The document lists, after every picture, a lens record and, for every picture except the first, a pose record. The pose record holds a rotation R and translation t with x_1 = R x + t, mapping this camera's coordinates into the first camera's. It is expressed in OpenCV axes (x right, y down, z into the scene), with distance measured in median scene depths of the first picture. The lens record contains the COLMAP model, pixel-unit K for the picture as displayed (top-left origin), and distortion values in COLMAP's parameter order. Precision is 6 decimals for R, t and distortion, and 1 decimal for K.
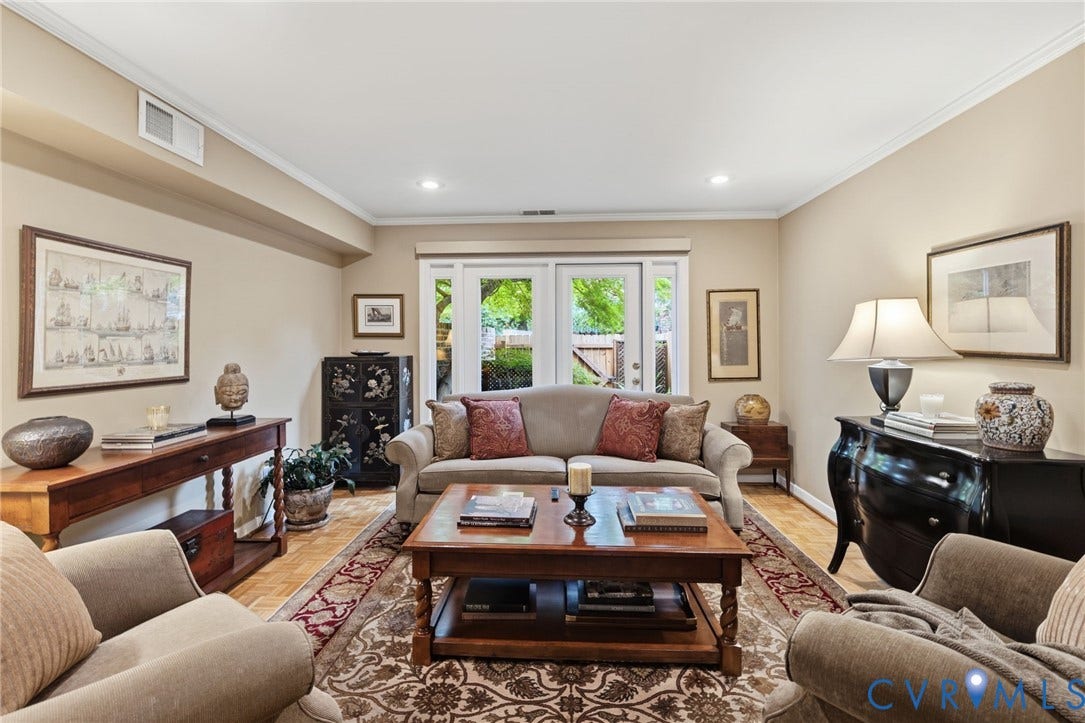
lens RADIAL K [[480.8, 0, 528.6], [0, 480.8, 342.1], [0, 0, 1]] dist [-0.001973, 0.000894]
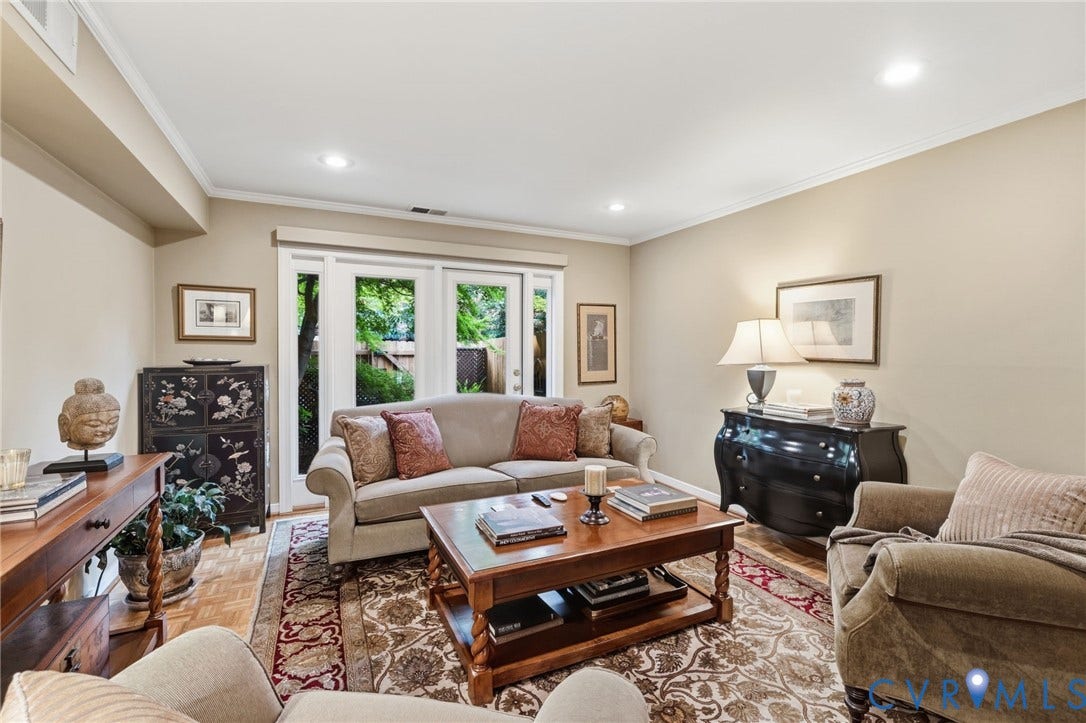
lens RADIAL K [[481.2, 0, 538.1], [0, 481.2, 355.2], [0, 0, 1]] dist [-0.001973, 0.000894]
pose [[0.874991, 0.000347, 0.484139, -0.396753], [-0.006896, 0.999907, 0.011747, -0.000472], [-0.484090, -0.013617, 0.874912, 0.111442]]
